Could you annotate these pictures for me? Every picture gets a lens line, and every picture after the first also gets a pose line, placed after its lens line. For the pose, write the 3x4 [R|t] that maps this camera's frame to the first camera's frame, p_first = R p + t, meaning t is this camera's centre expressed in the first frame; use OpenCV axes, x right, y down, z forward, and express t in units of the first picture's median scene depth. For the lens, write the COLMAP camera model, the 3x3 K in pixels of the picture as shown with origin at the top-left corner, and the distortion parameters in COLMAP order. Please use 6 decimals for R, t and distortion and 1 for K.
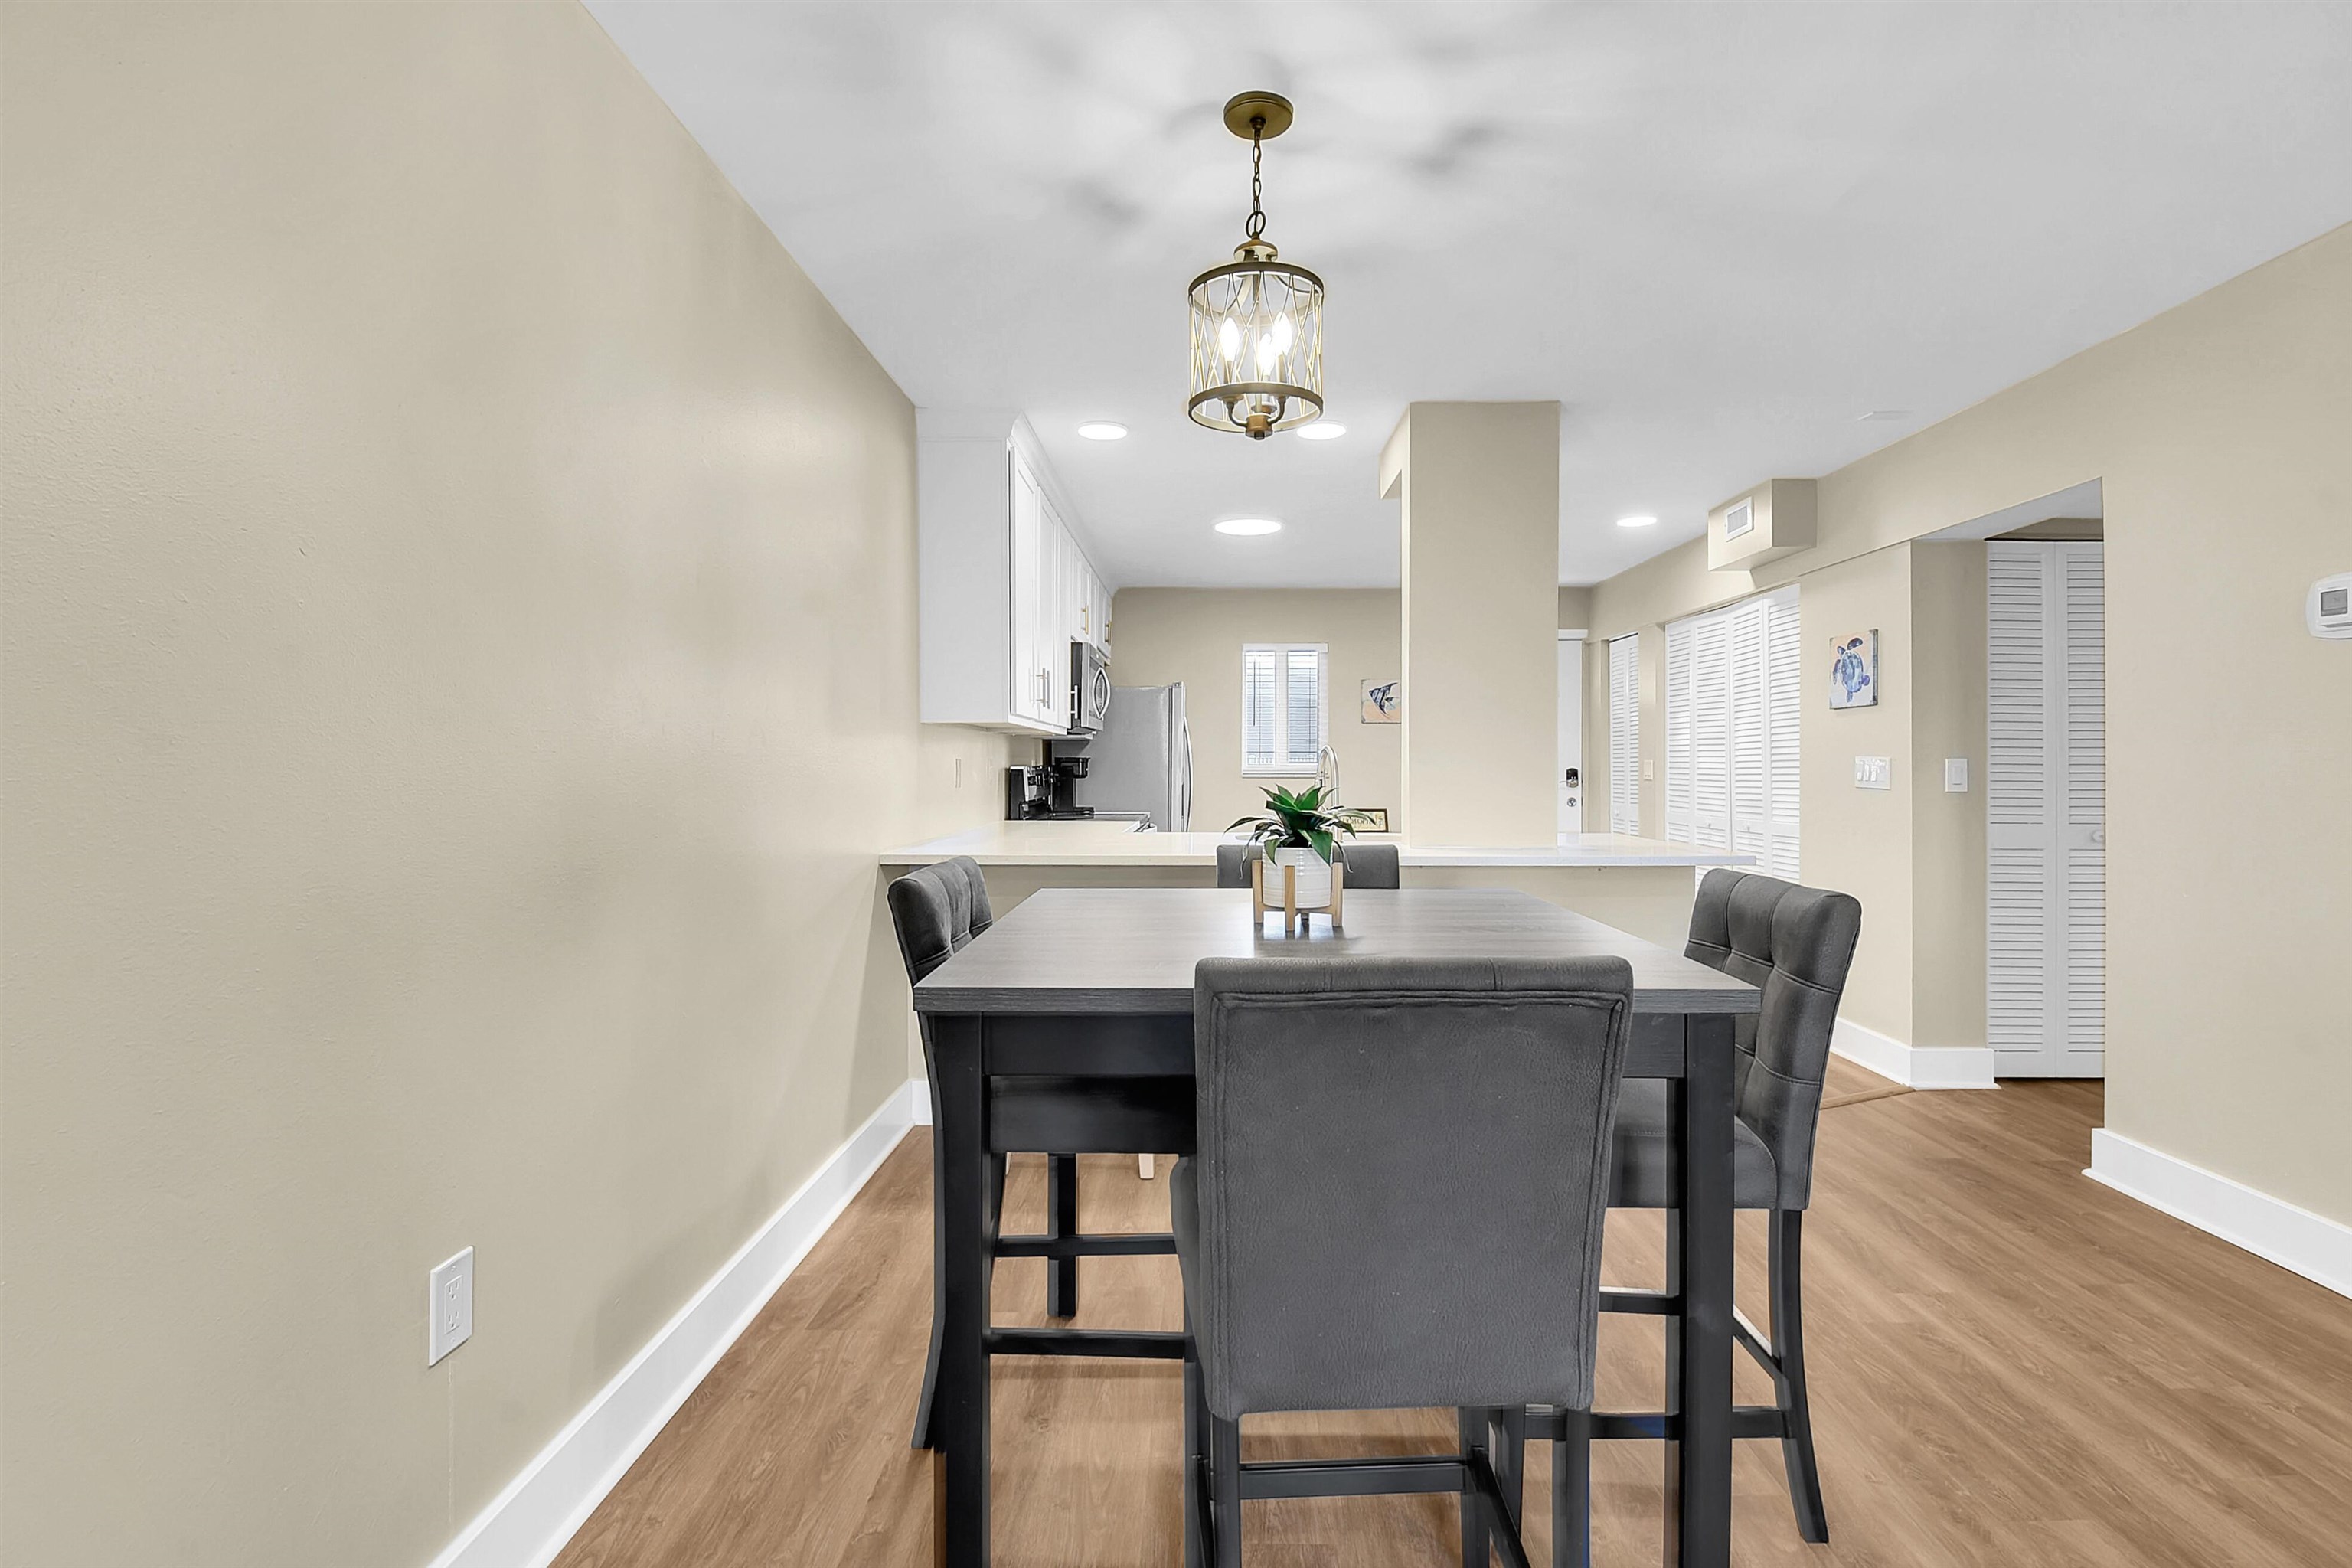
lens RADIAL K [[1122.5, 0, 1176.6], [0, 1122.5, 798.6], [0, 0, 1]] dist [0.000243, -0.000364]
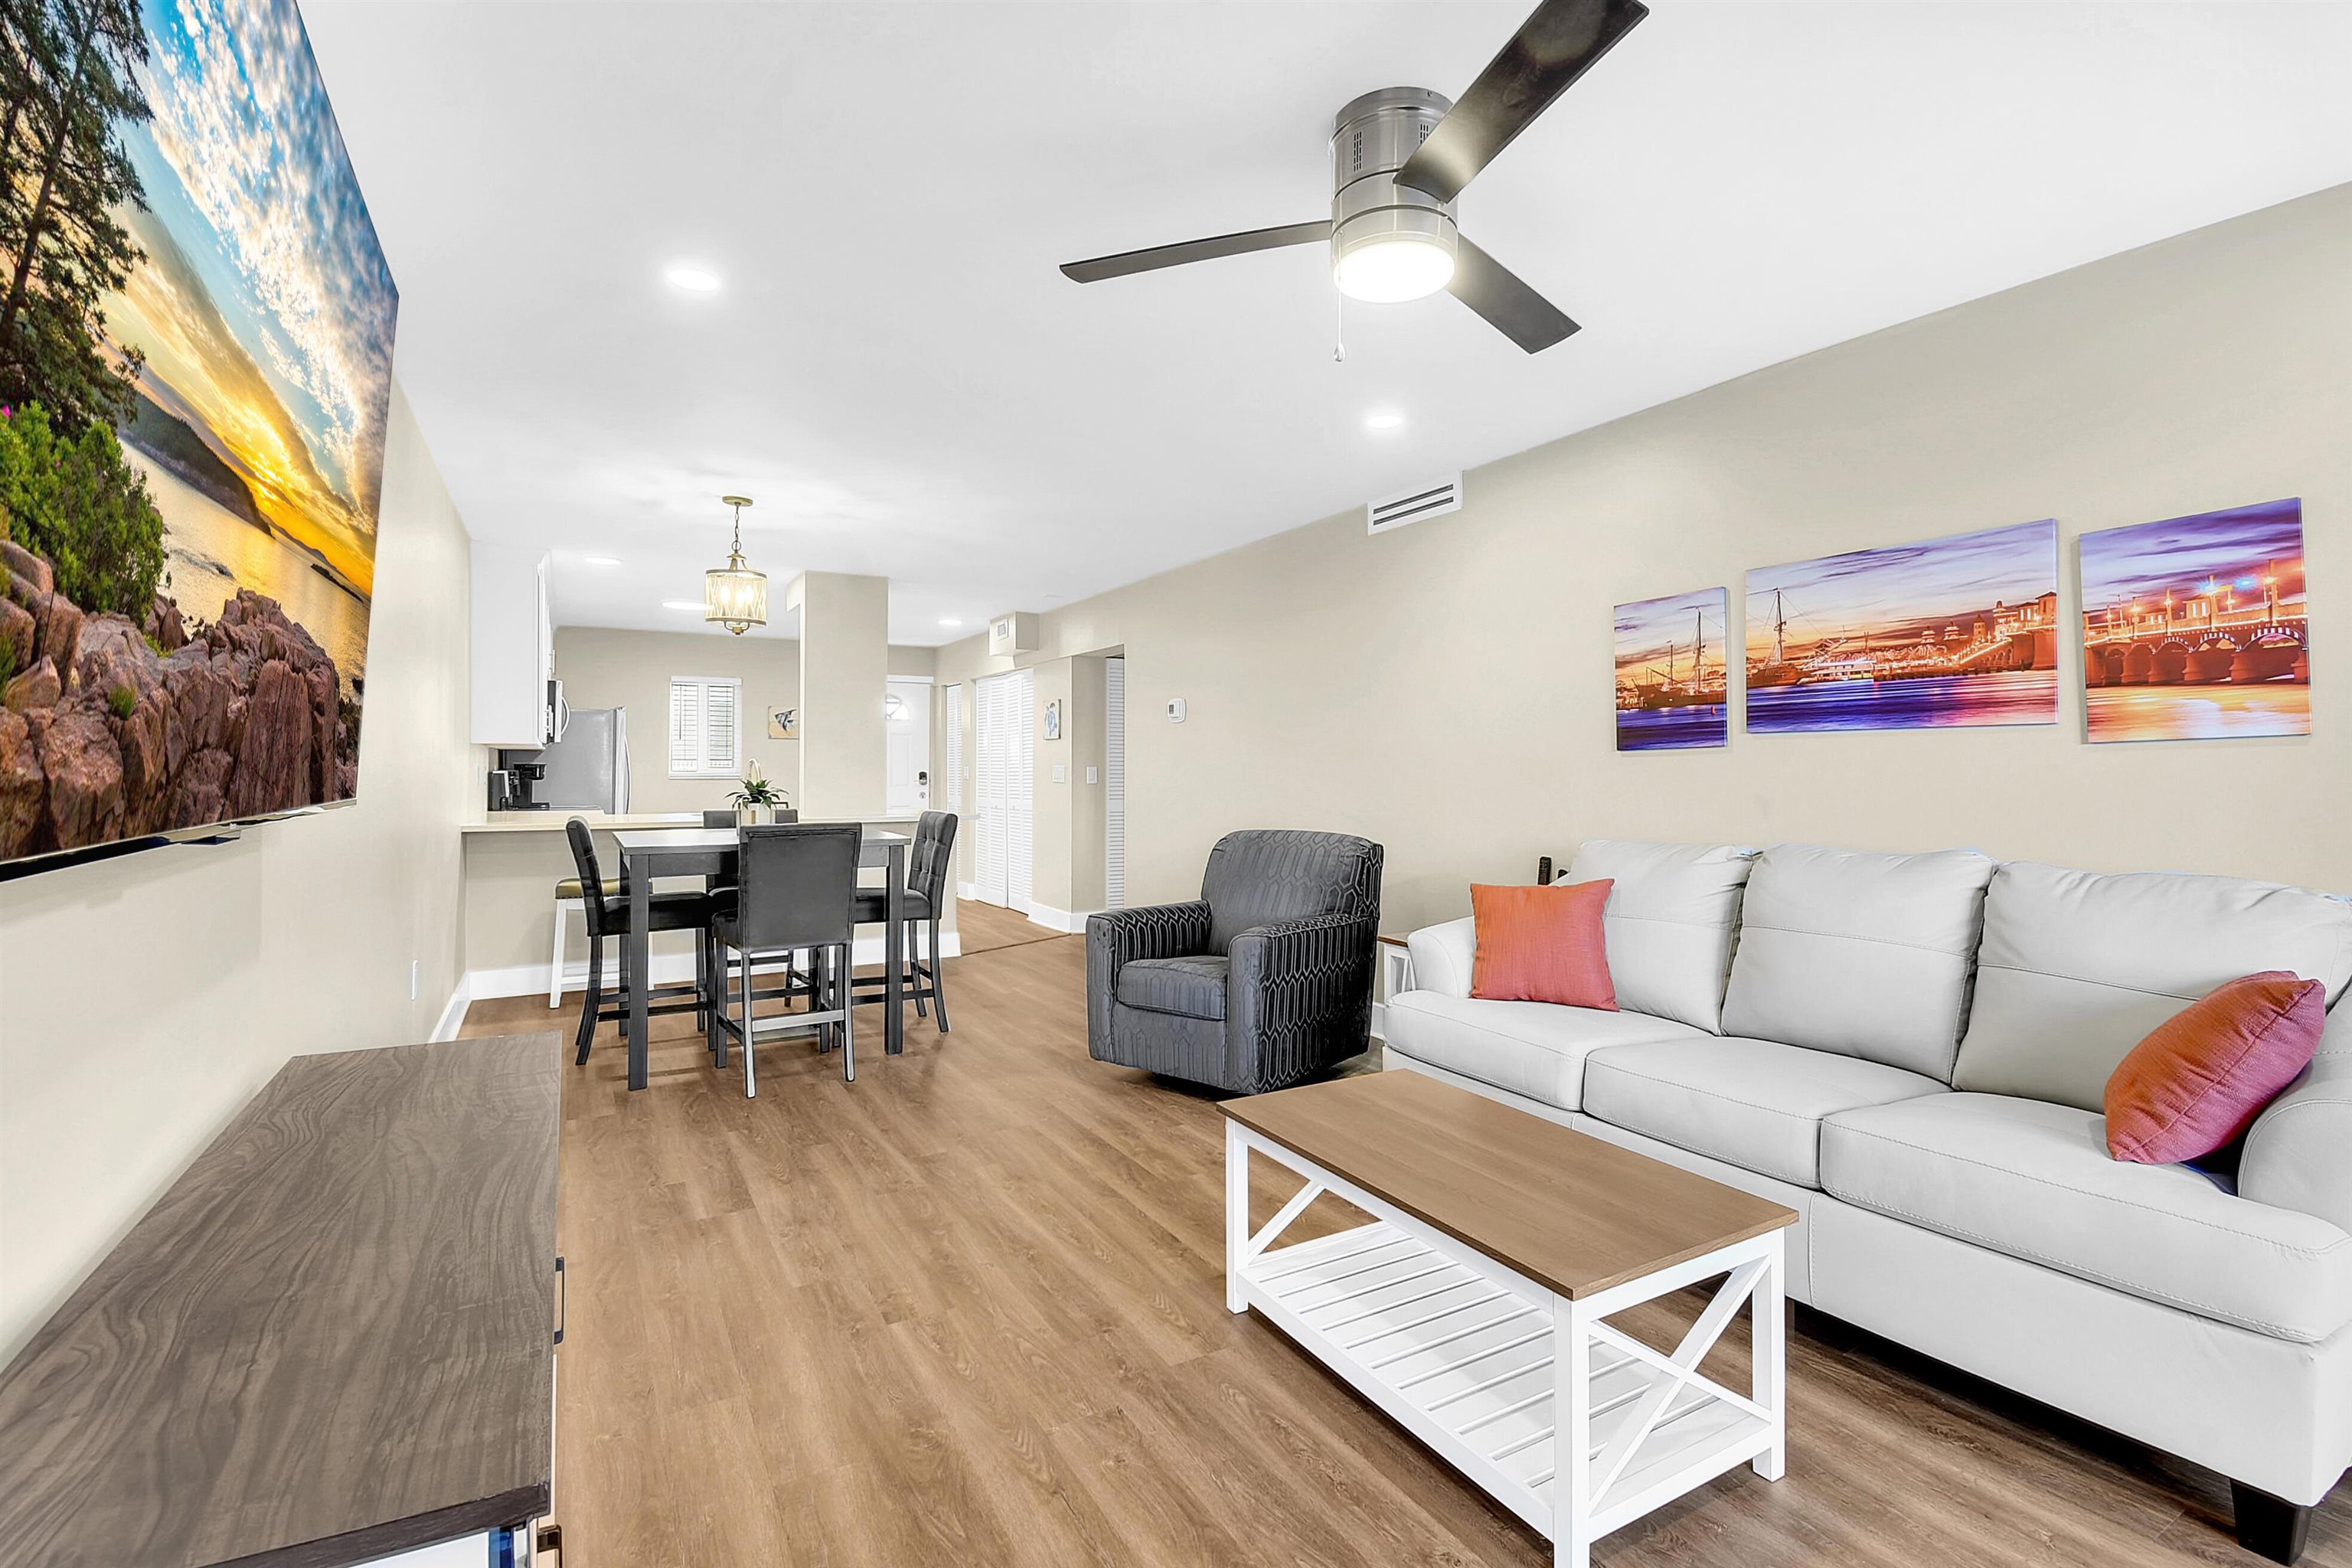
lens RADIAL K [[1096.8, 0, 1231.9], [0, 1096.8, 727.1], [0, 0, 1]] dist [0.001507, -0.000069]
pose [[0.839722, 0.021008, 0.542610, -0.118832], [0.015353, 0.997933, -0.062396, 0.014507], [-0.542799, 0.060726, 0.837664, -0.591719]]
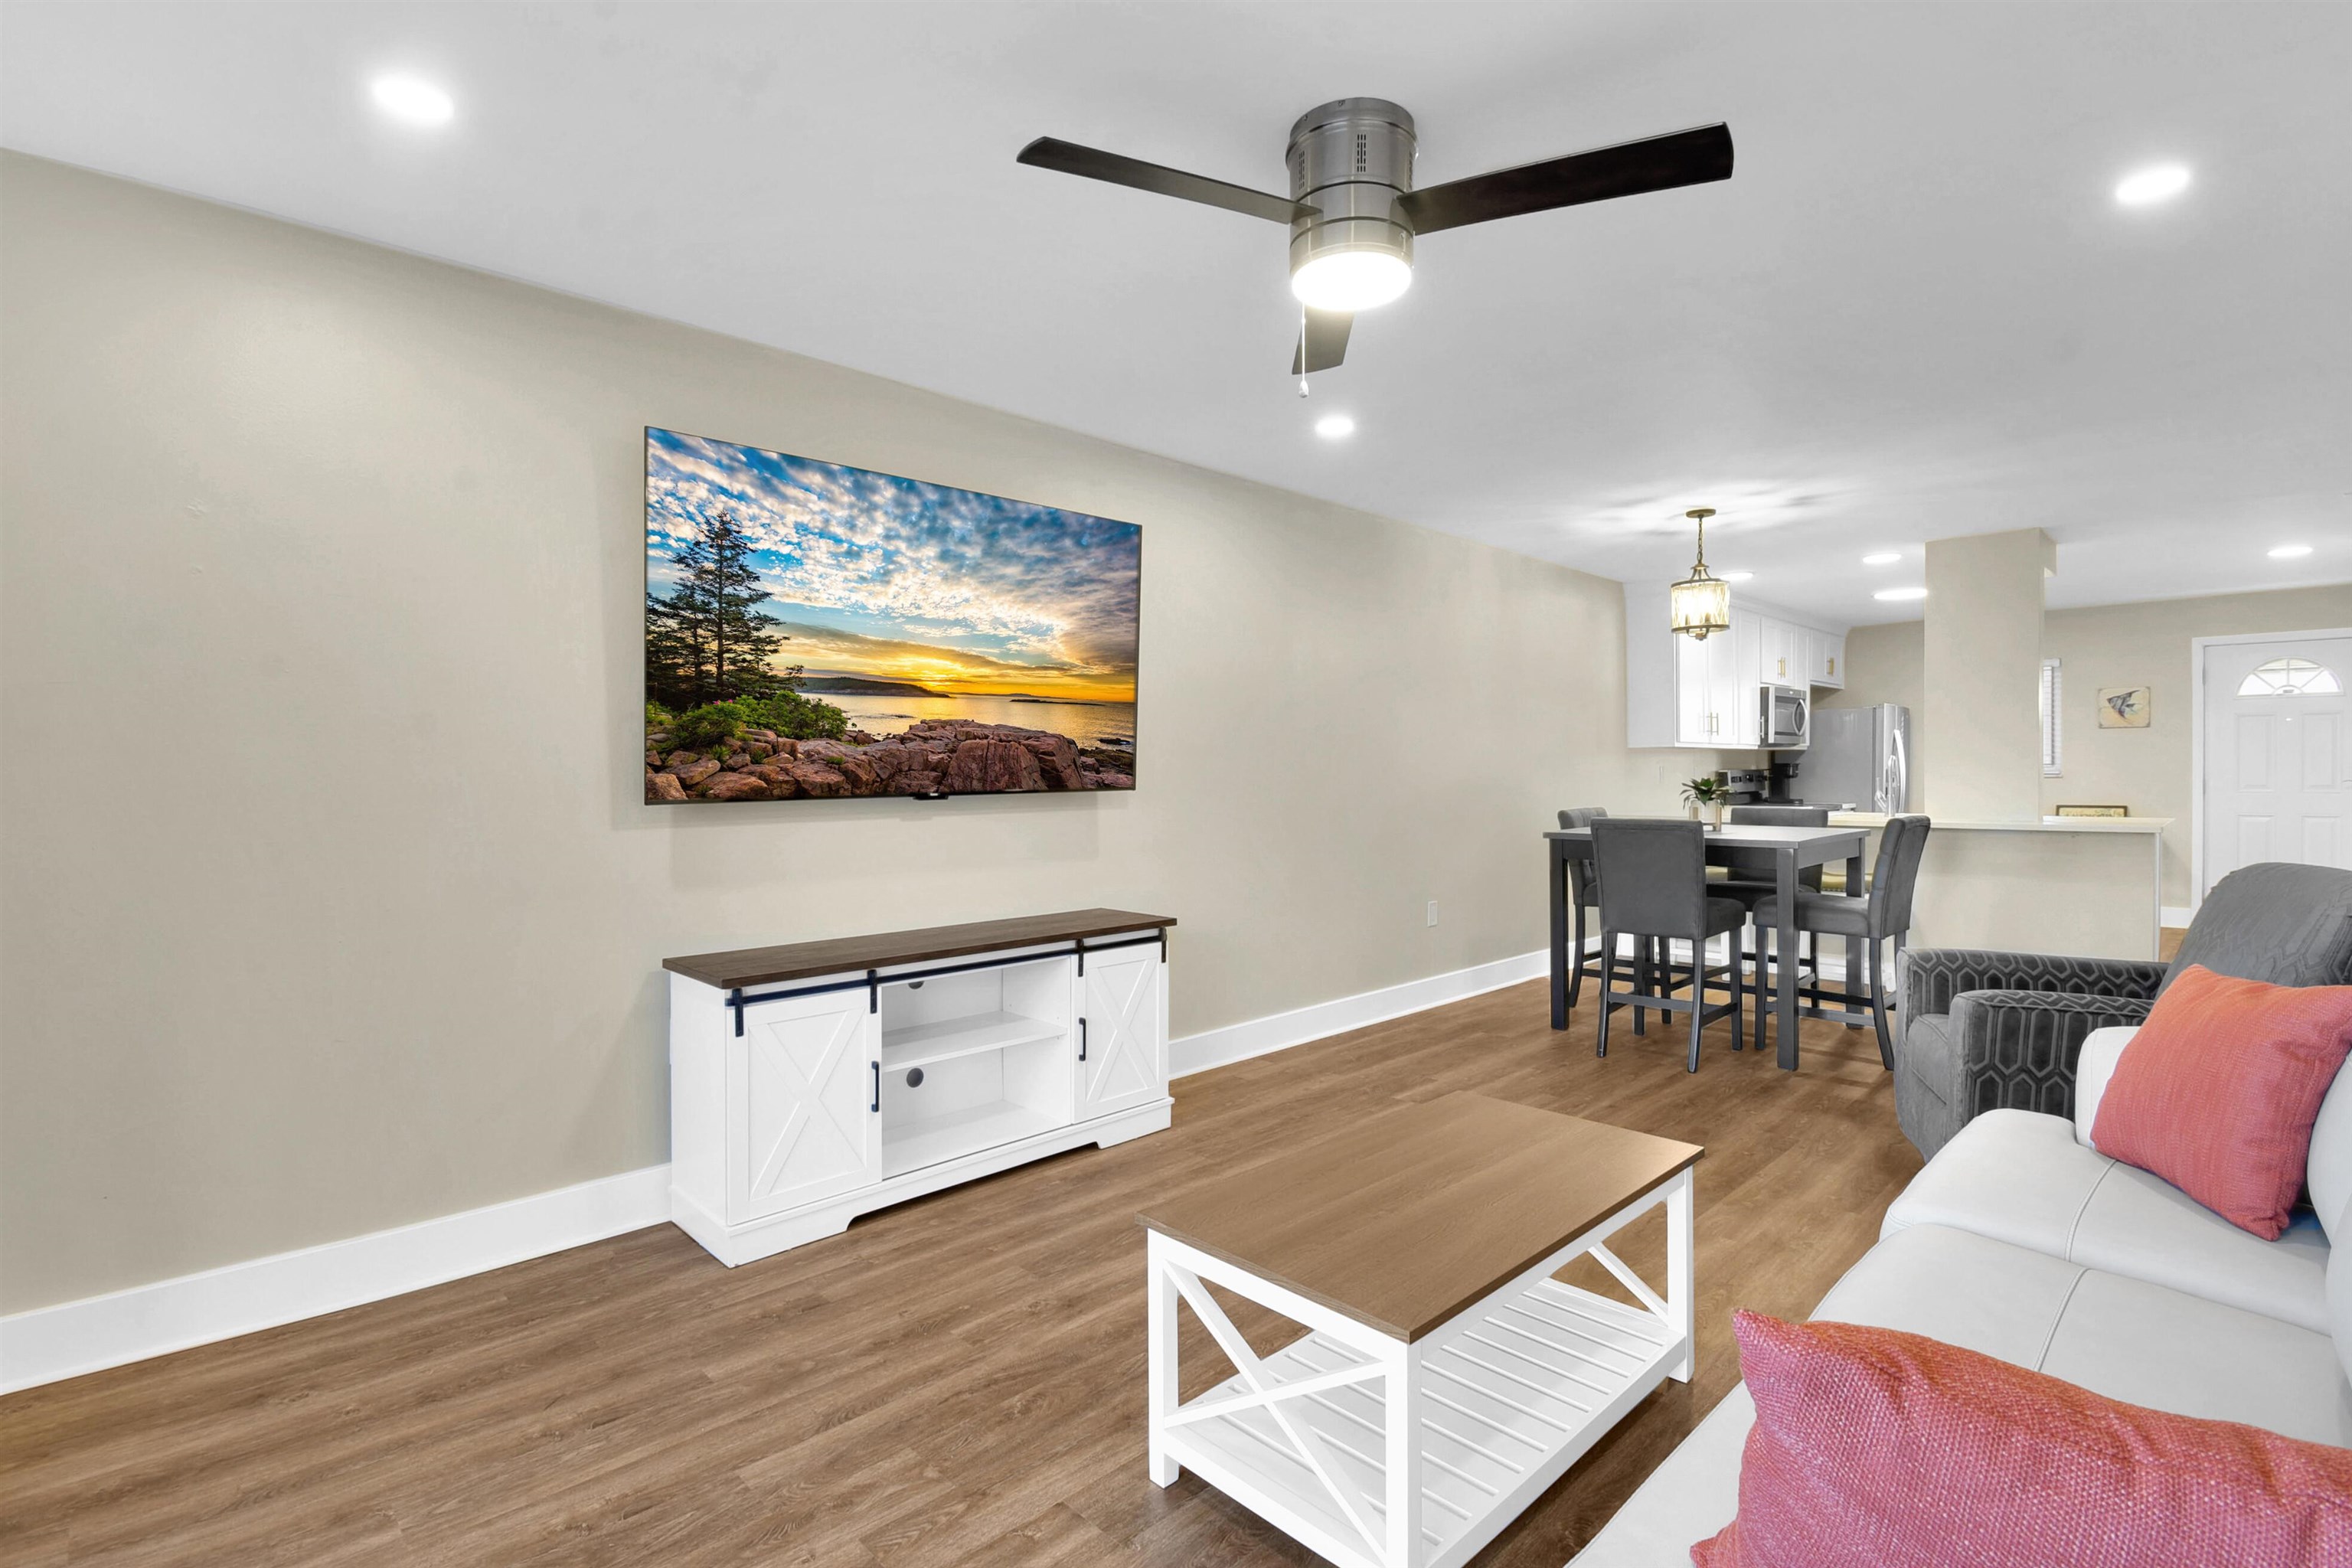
lens RADIAL K [[1075.1, 0, 1112.6], [0, 1075.1, 793.9], [0, 0, 1]] dist [0.000554, -0.000196]
pose [[0.687619, 0.006167, -0.726045, 0.357698], [-0.008737, 0.999962, 0.000219, 0.011531], [0.726019, 0.006193, 0.687647, -0.630606]]
